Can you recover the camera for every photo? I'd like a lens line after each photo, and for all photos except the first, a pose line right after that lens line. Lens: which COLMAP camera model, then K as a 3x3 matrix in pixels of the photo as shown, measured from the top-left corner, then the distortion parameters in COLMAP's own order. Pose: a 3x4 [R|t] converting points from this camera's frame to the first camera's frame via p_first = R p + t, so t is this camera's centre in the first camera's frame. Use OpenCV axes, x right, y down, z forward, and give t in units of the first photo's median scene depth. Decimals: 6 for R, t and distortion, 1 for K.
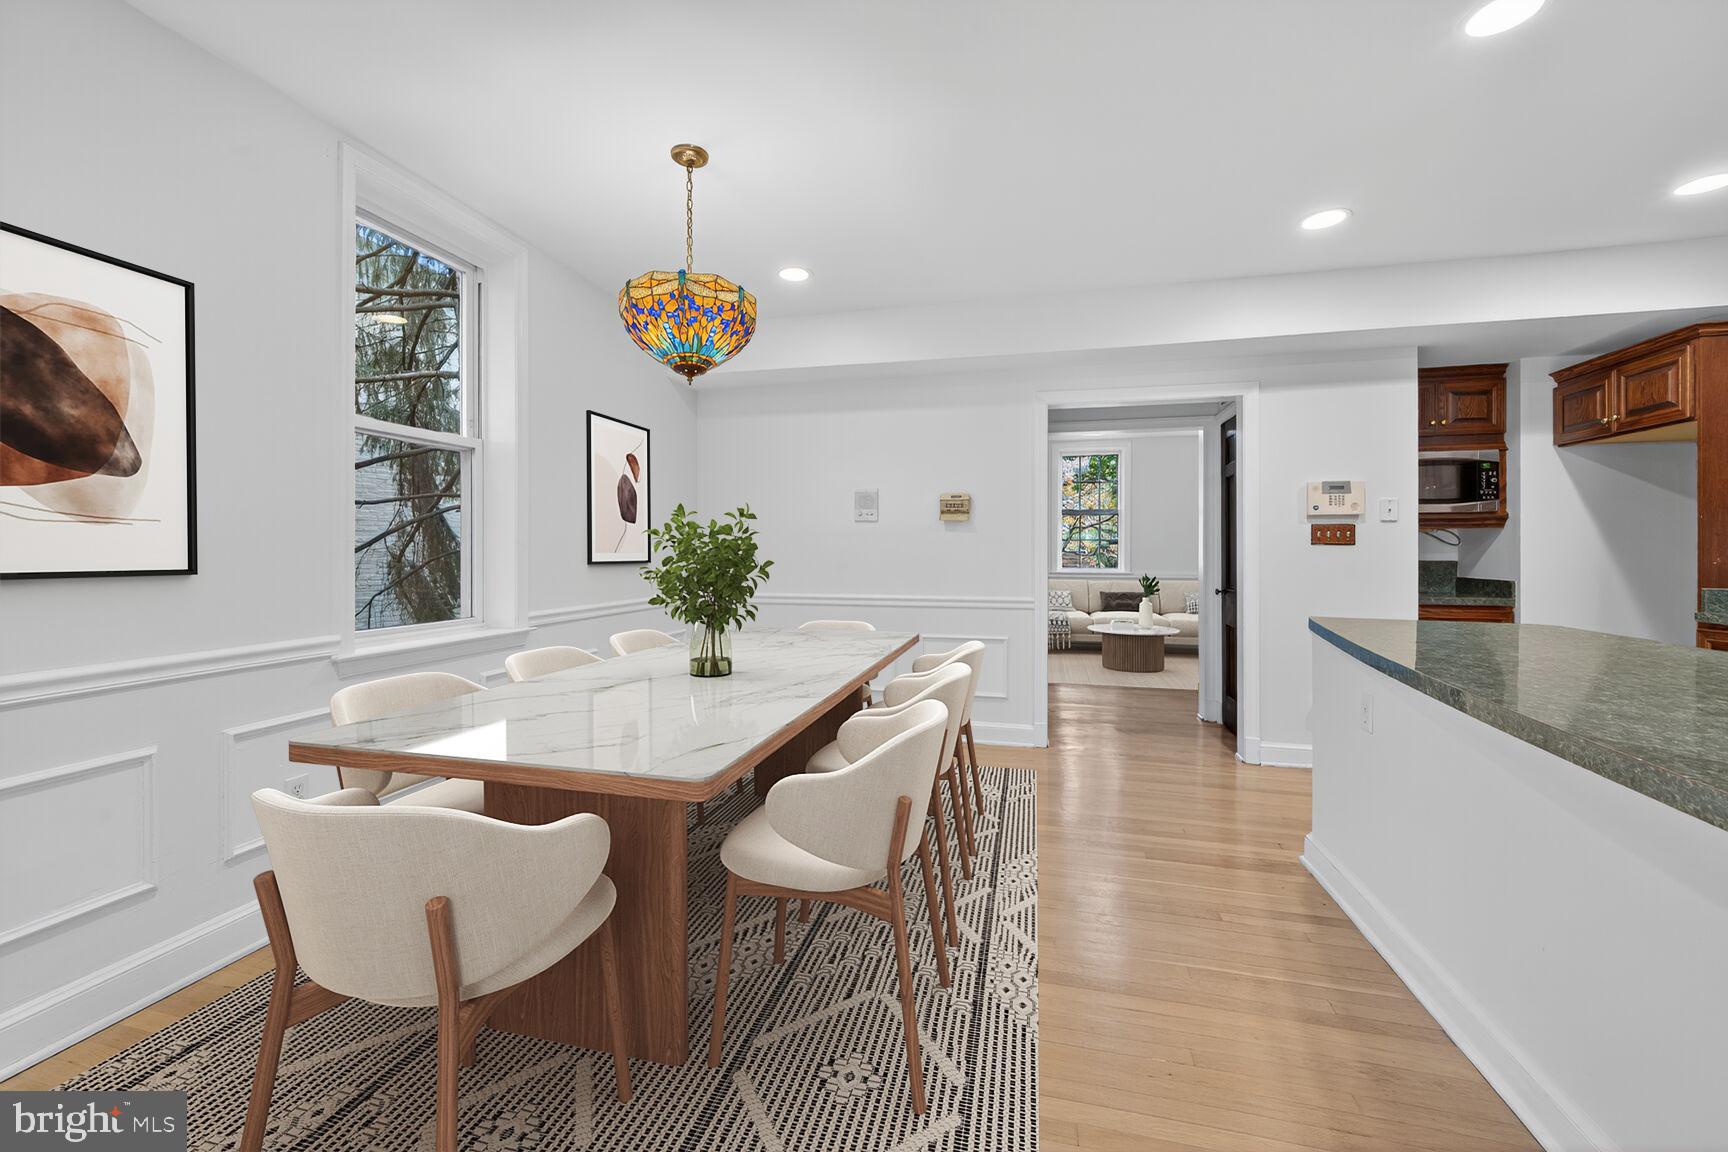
lens RADIAL K [[678.8, 0, 865.9], [0, 678.8, 560.5], [0, 0, 1]] dist [-0.001773, -0.000507]
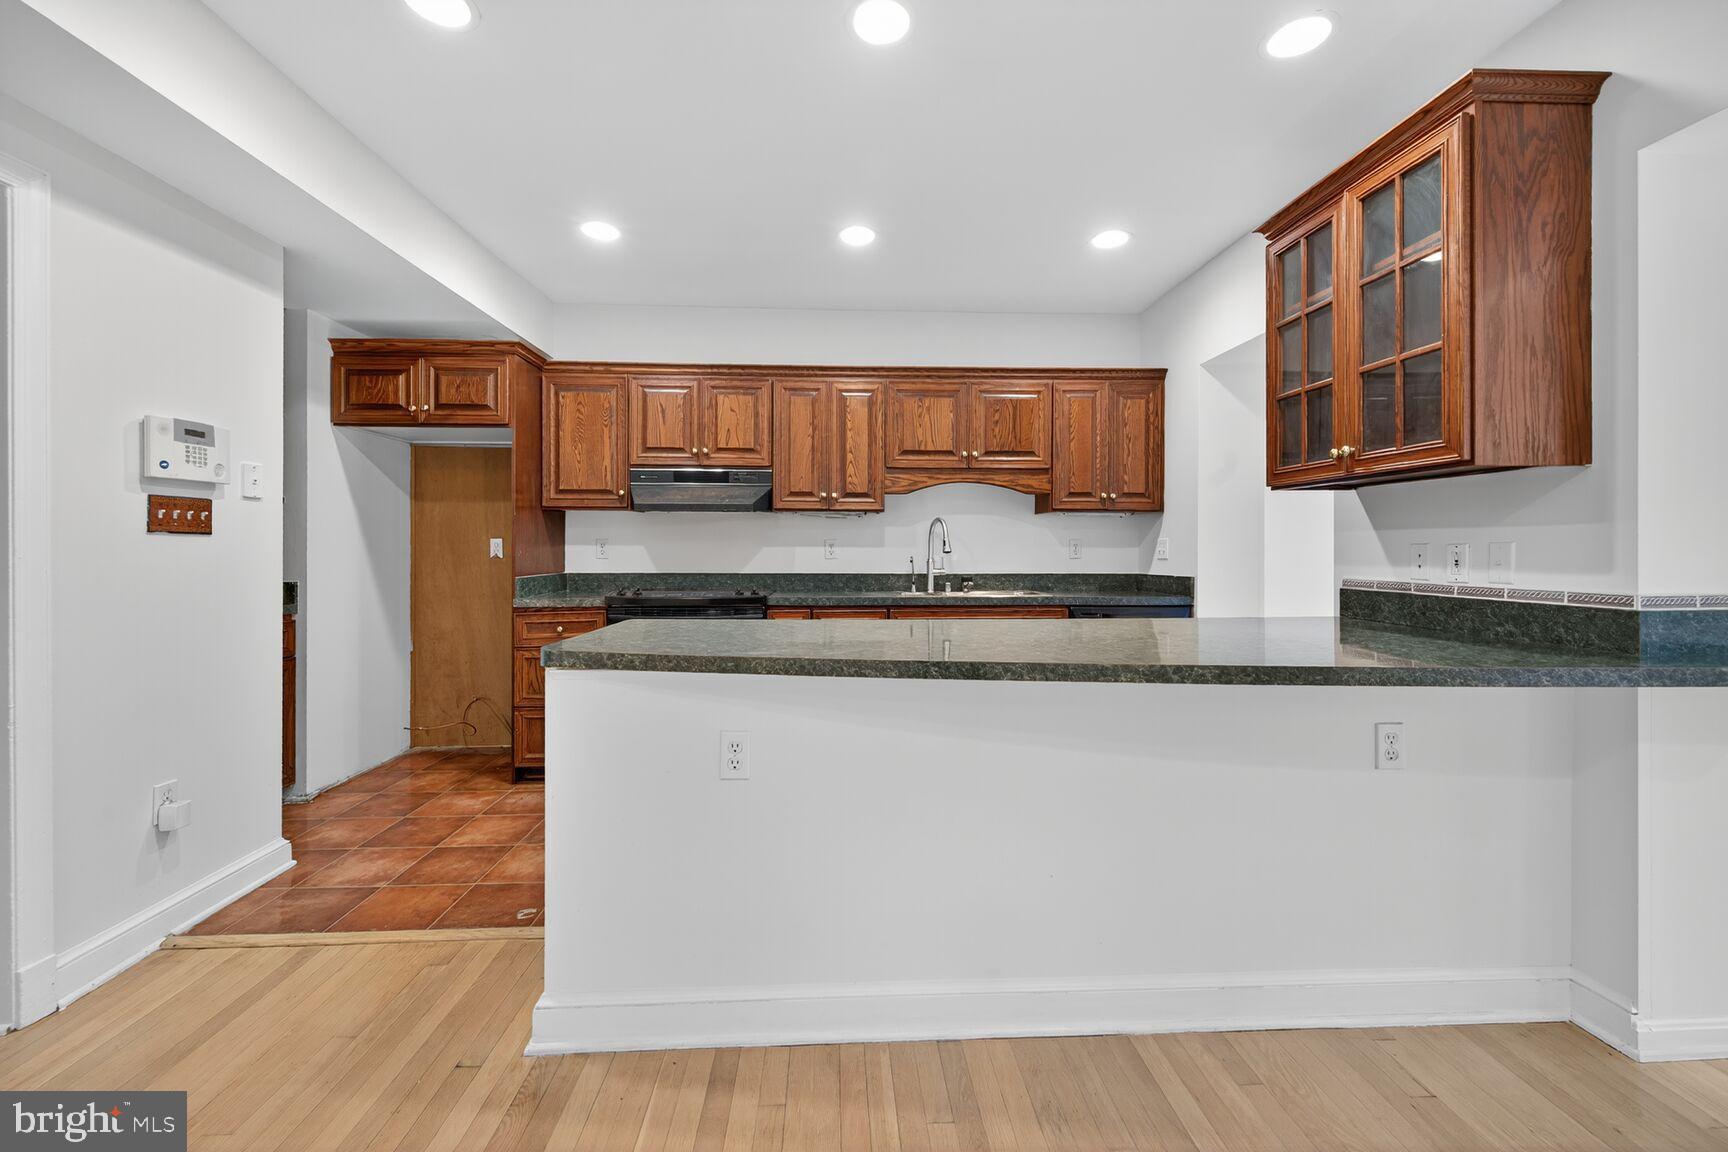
lens RADIAL K [[678.8, 0, 859.0], [0, 678.8, 549.7], [0, 0, 1]] dist [-0.001773, -0.000507]
pose [[-0.292372, -0.011408, 0.956237, -0.019452], [0.008107, 0.999863, 0.014407, -0.014354], [-0.956270, 0.011964, -0.292239, 0.685110]]
